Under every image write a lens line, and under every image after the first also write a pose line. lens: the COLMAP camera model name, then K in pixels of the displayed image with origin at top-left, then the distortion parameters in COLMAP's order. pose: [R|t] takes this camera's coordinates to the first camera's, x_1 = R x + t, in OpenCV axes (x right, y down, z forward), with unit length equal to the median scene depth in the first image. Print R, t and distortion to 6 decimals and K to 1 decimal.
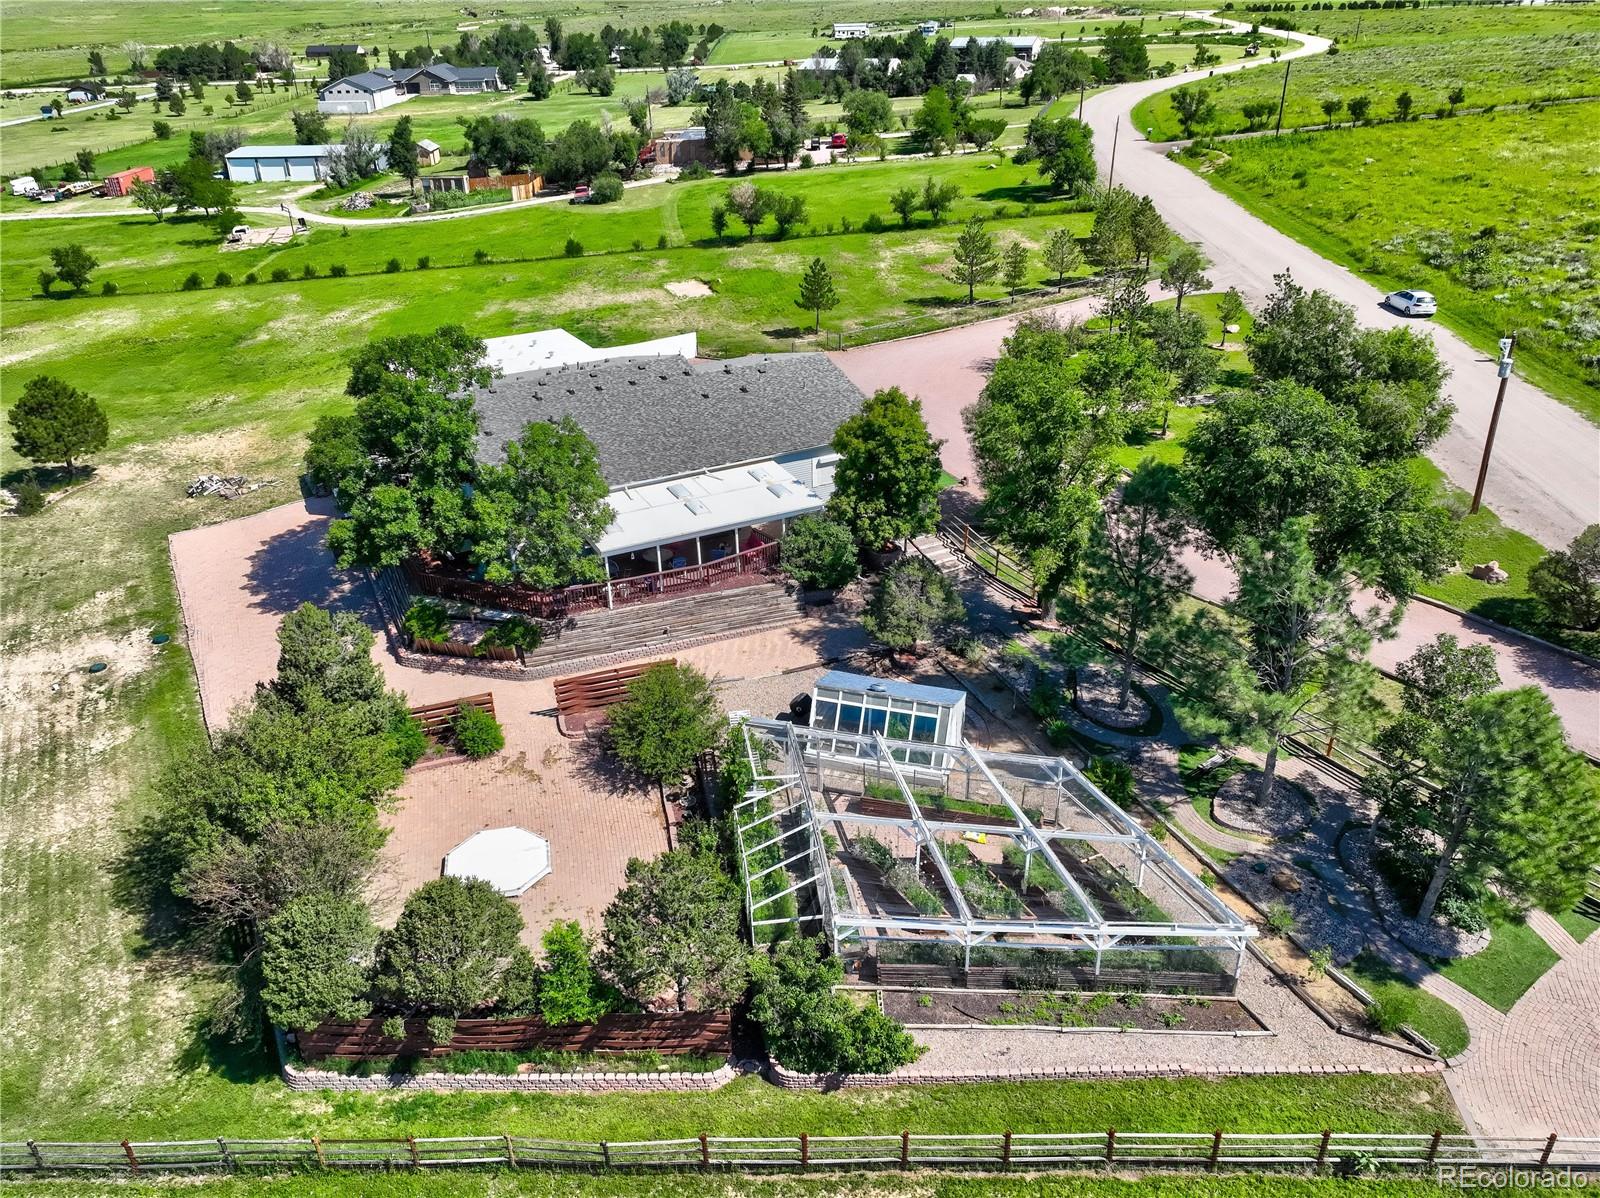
lens RADIAL K [[1242.4, 0, 776.3], [0, 1242.4, 599.6], [0, 0, 1]] dist [0.010122, 0.006406]
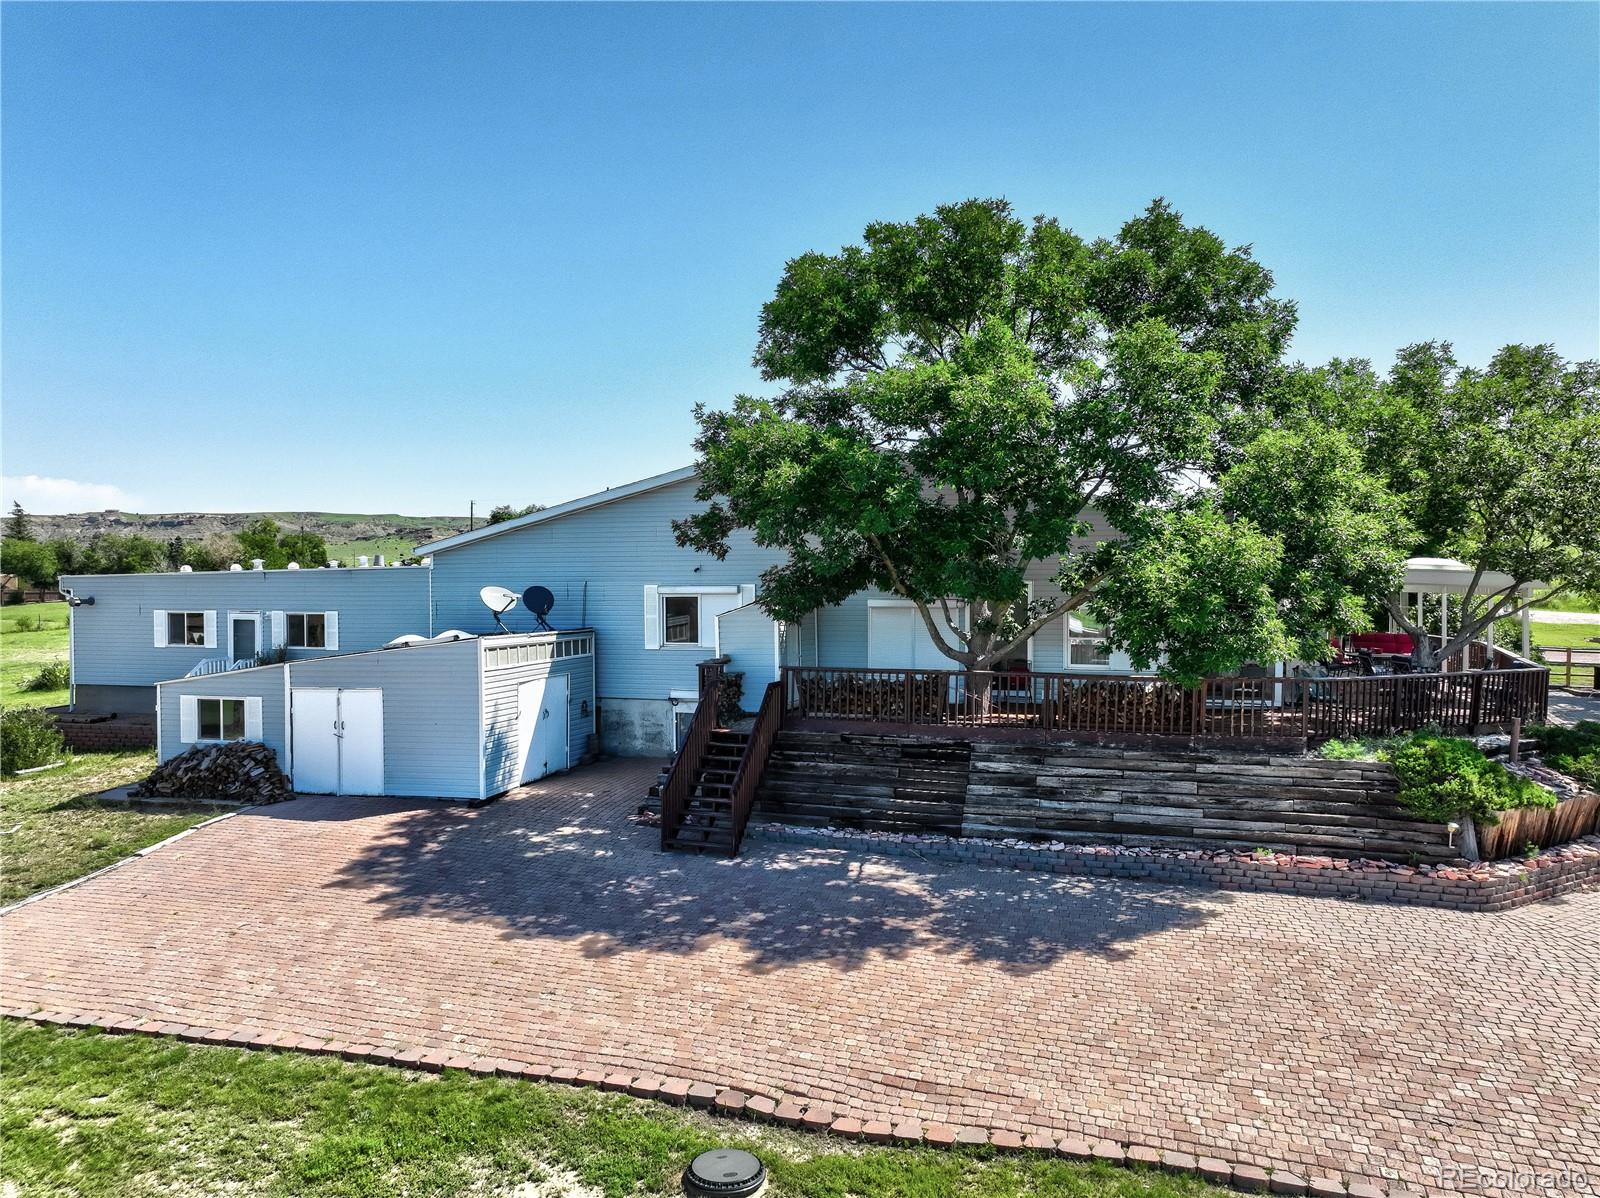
lens RADIAL K [[1112.6, 0, 788.4], [0, 1112.6, 602.7], [0, 0, 1]] dist [0.030944, 0.000166]
pose [[0.671332, 0.004283, 0.741144, -0.606542], [0.317291, 0.902055, -0.292616, 0.006389], [-0.669806, 0.431600, 0.604219, 0.838975]]
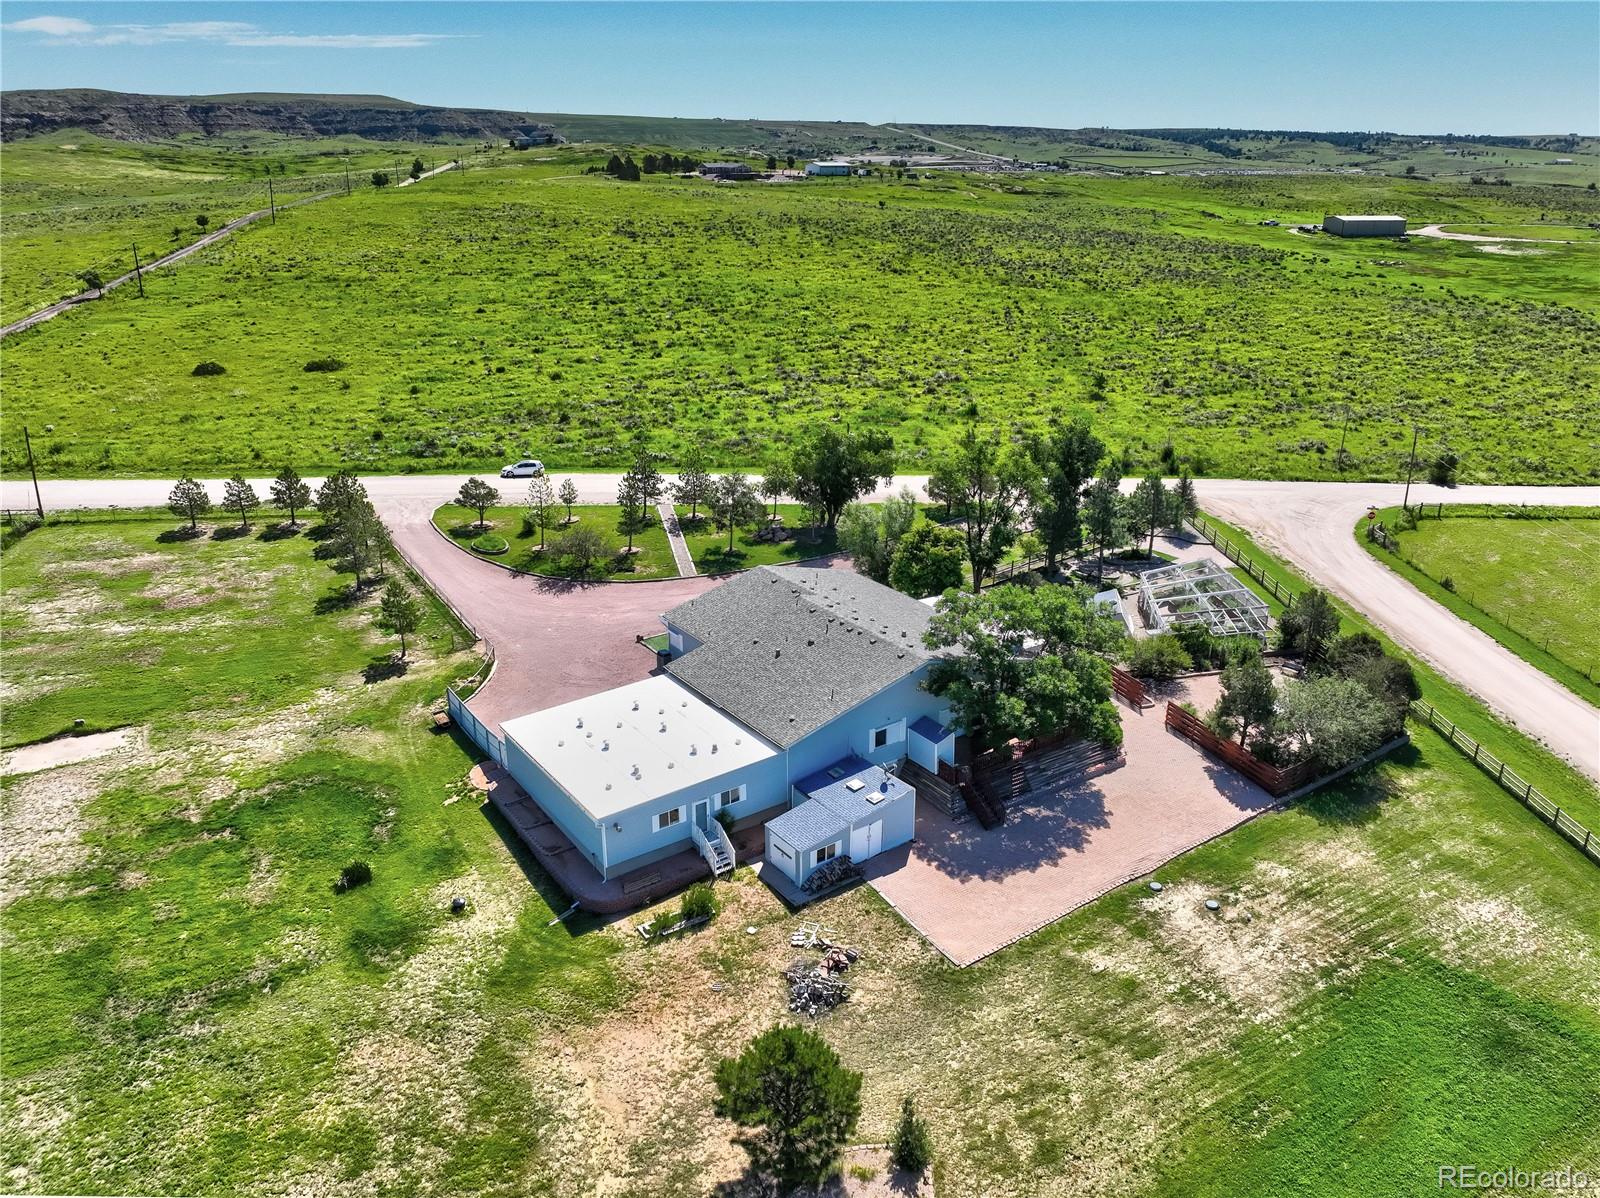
lens RADIAL K [[1173.3, 0, 800.0], [0, 1173.3, 599.0], [0, 0, 1]] dist [-0.013223, 0.007196]
pose [[-0.159338, -0.330148, 0.930384, -1.333700], [0.444087, 0.817721, 0.366224, -0.710208], [-0.881702, 0.471524, 0.016321, 1.128132]]
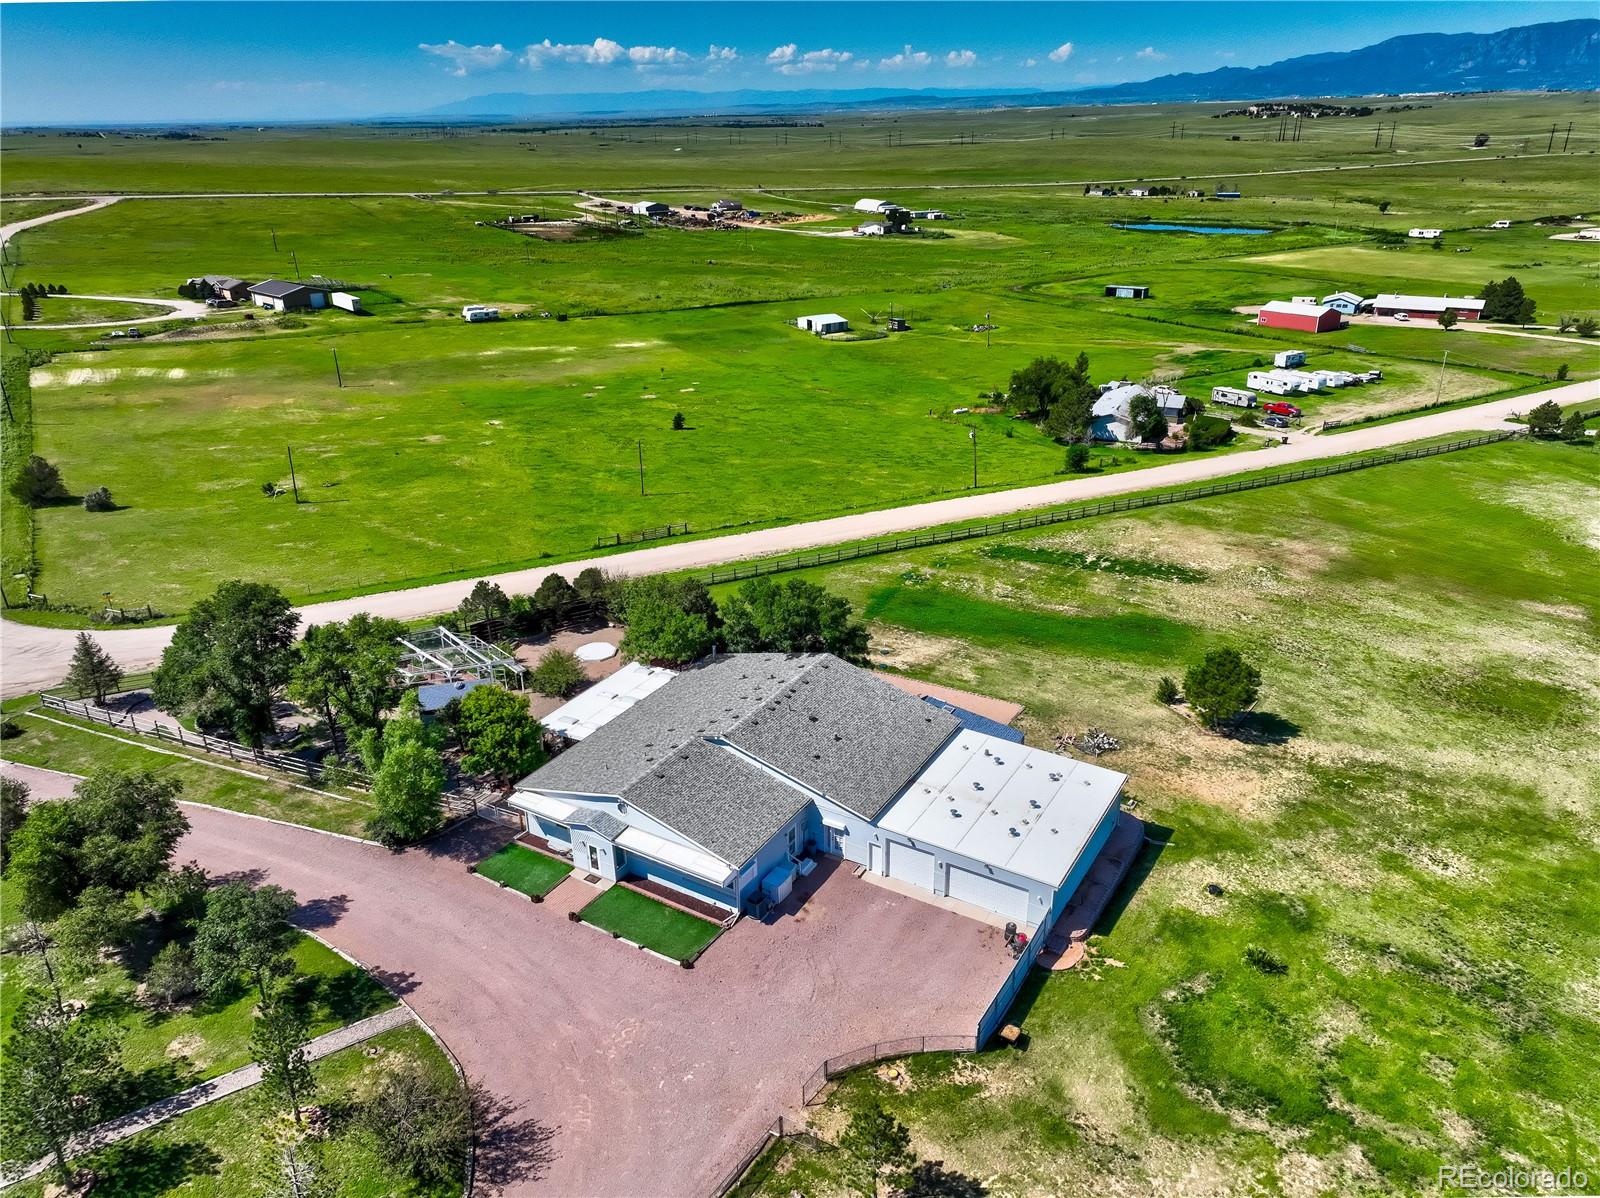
lens RADIAL K [[1150.2, 0, 800.0], [0, 1150.2, 599.0], [0, 0, 1]] dist [-0.000673, 0.040945]
pose [[-0.842278, 0.254497, -0.475184, 0.374563], [-0.201555, 0.668898, 0.715508, -1.188415], [0.499944, 0.698432, -0.512102, 1.702202]]
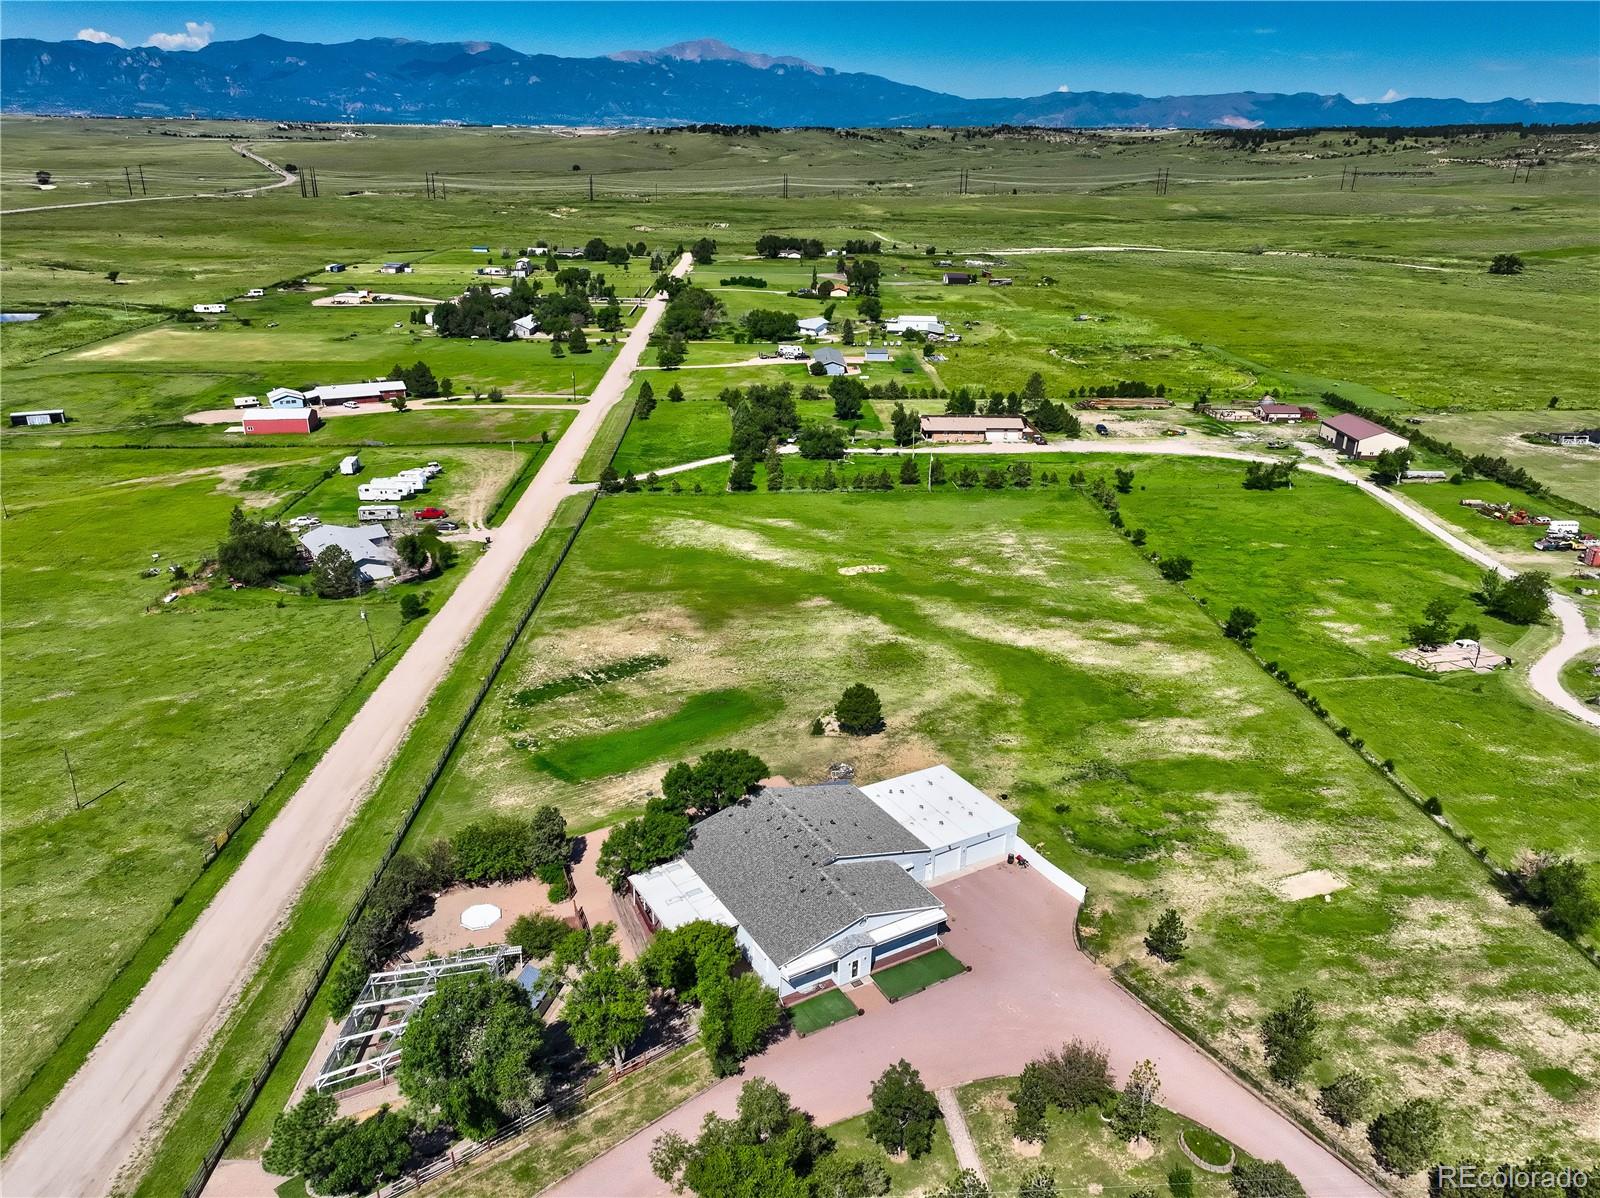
lens RADIAL K [[1182.8, 0, 821.2], [0, 1182.8, 593.9], [0, 0, 1]] dist [0.003118, 0.042483]
pose [[0.086464, 0.395481, -0.914395, 1.377728], [-0.469689, 0.825610, 0.312667, -1.093432], [0.878588, 0.402447, 0.257139, 0.515310]]
